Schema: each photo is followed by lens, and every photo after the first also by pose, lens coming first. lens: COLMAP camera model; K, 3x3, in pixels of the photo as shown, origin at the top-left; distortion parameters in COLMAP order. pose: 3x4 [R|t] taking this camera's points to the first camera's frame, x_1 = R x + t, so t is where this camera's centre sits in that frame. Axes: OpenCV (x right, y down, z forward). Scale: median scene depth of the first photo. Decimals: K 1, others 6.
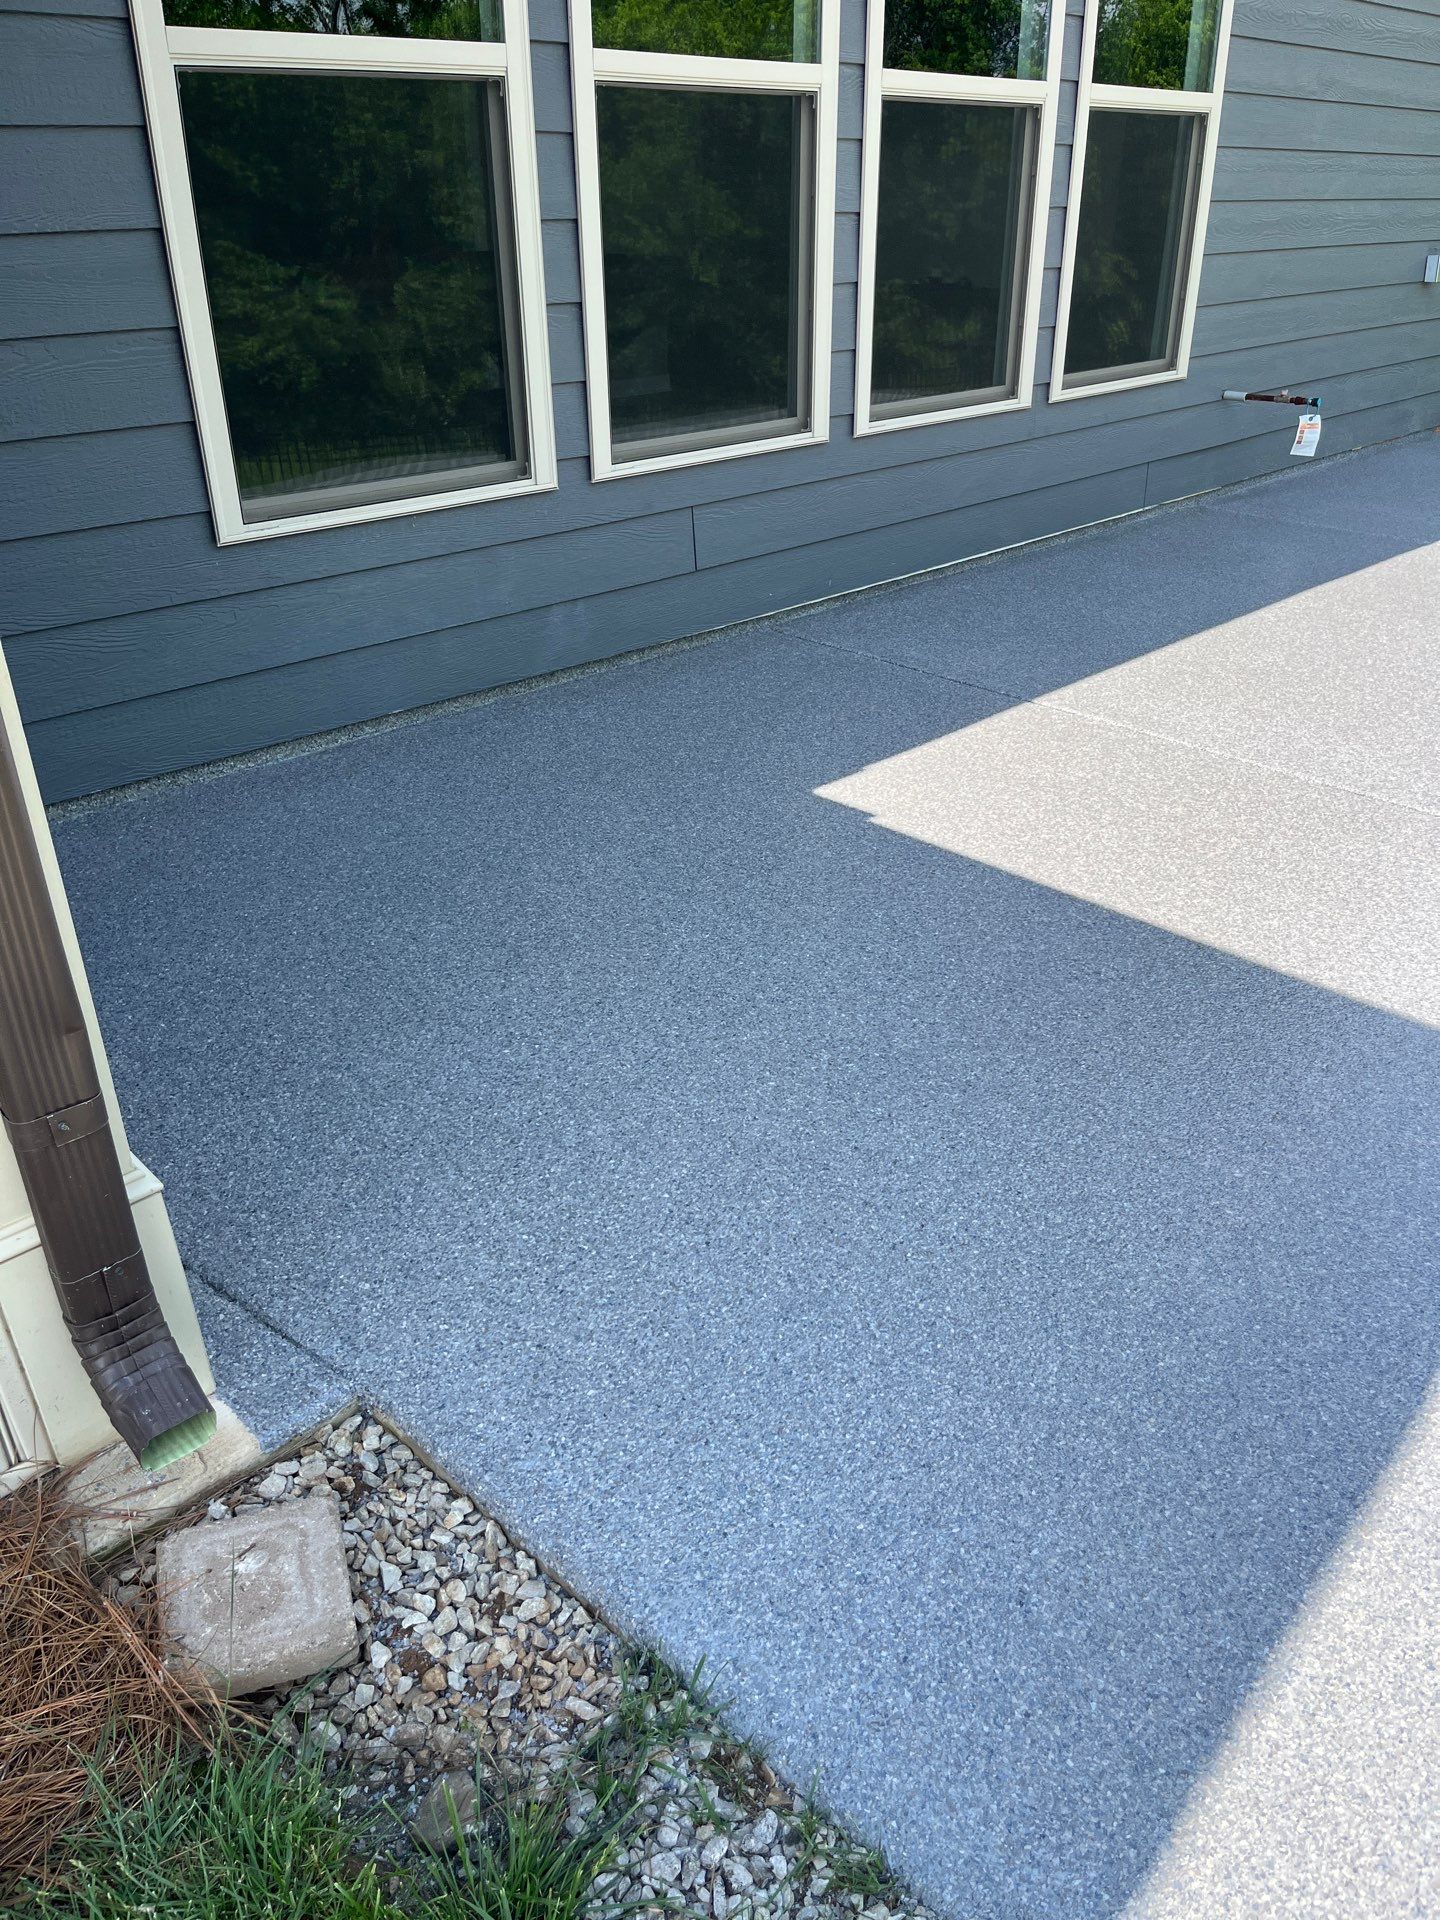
lens RADIAL K [[1402.5, 0, 720.0], [0, 1402.5, 960.0], [0, 0, 1]] dist [0.018420, -0.045281]
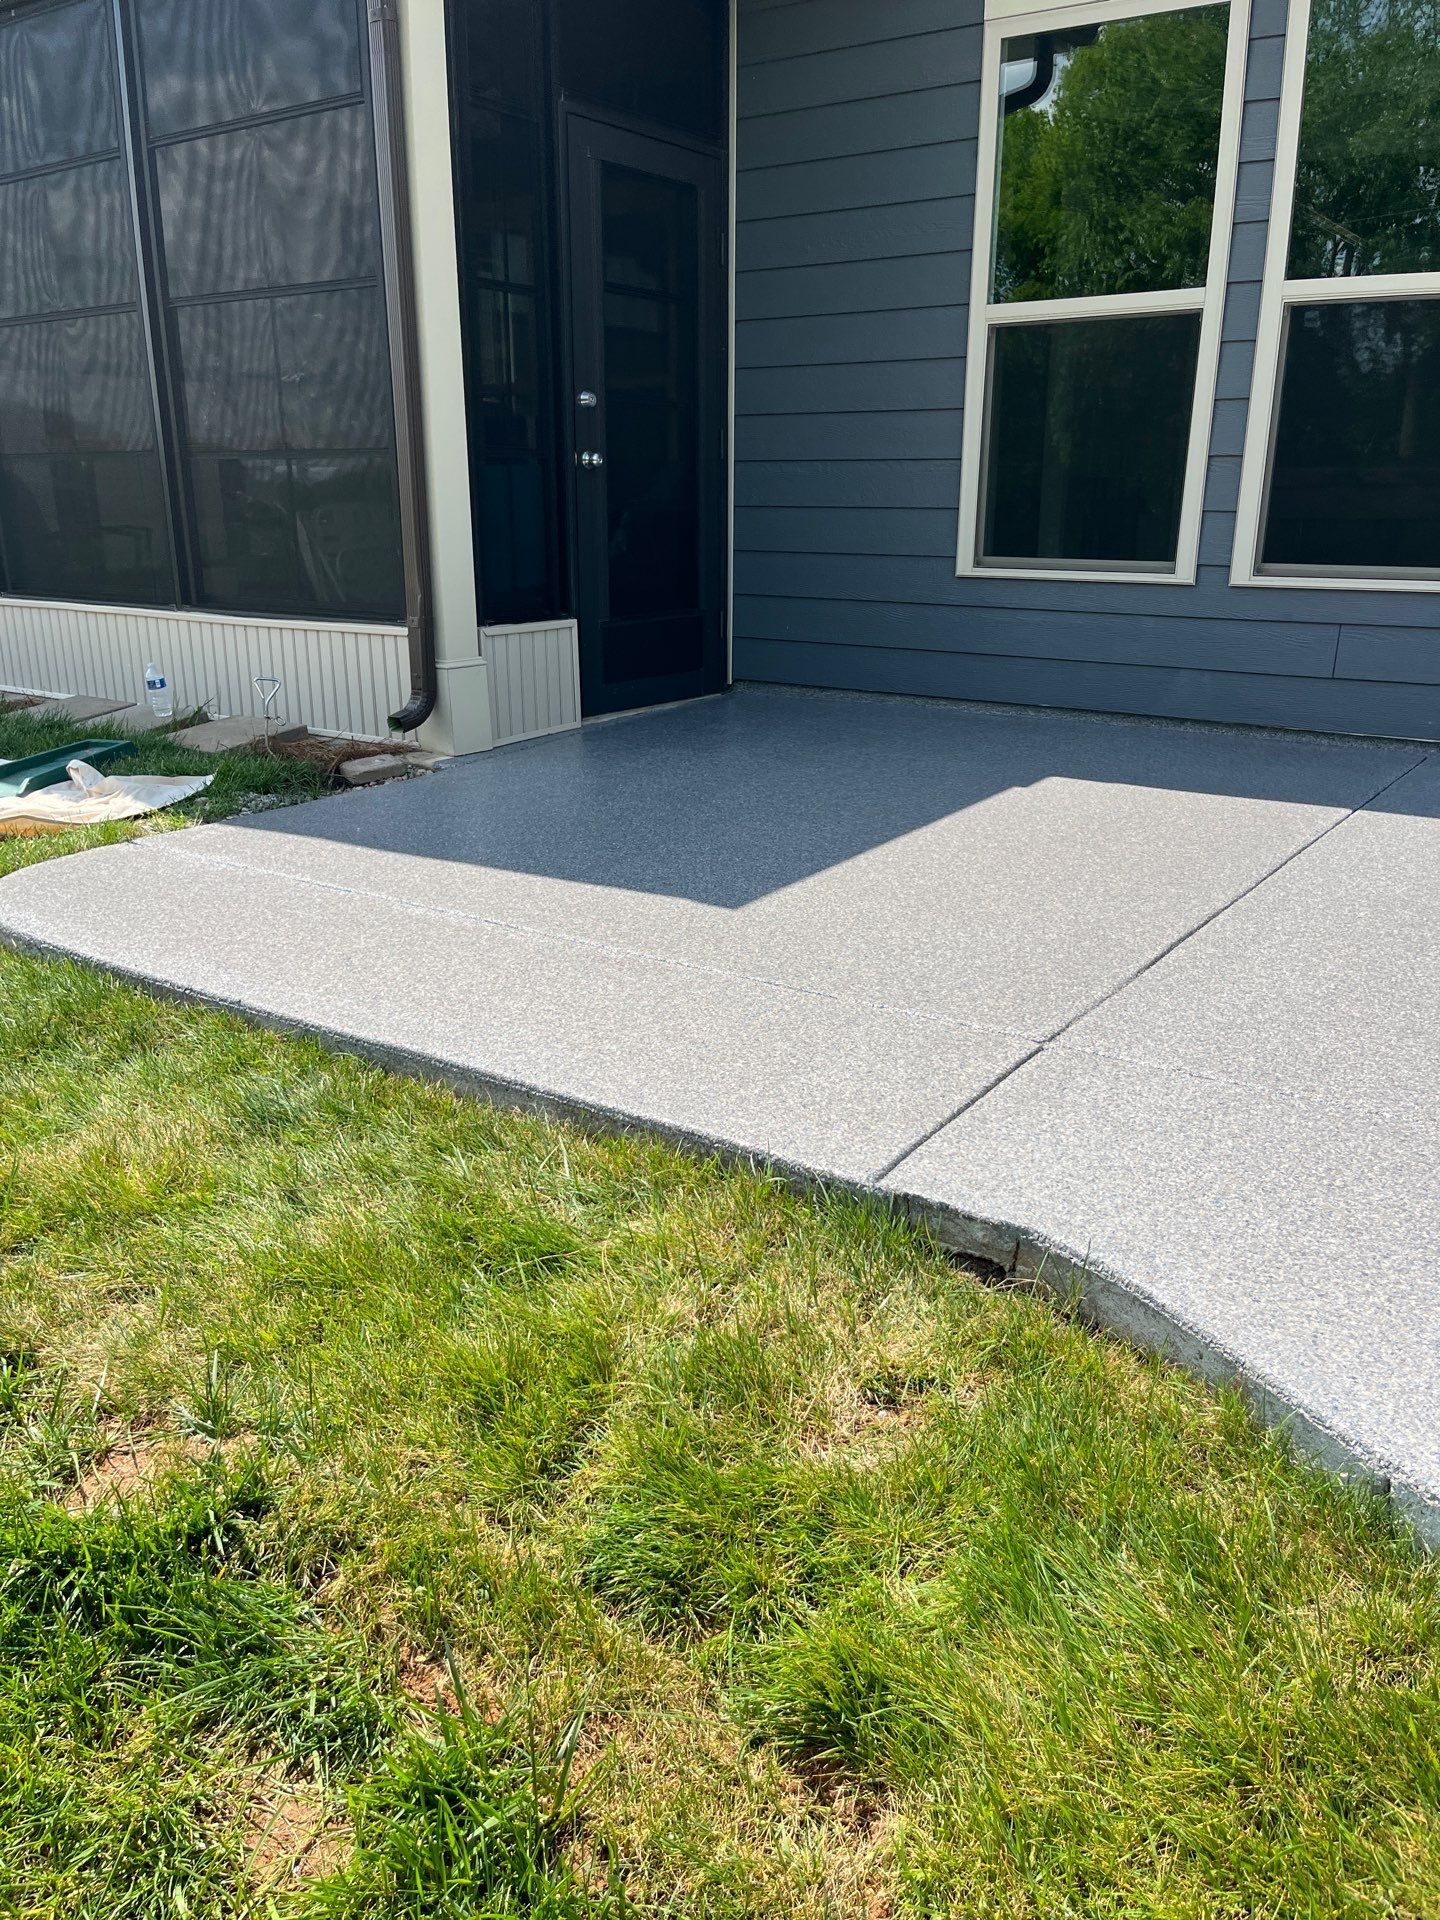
lens RADIAL K [[1493.1, 0, 689.9], [0, 1493.1, 968.4], [0, 0, 1]] dist [0.012651, 0.003337]
pose [[0.167905, 0.324931, -0.930714, 1.288292], [-0.461774, 0.860055, 0.216956, -0.102469], [0.870961, 0.393351, 0.294452, 0.287738]]
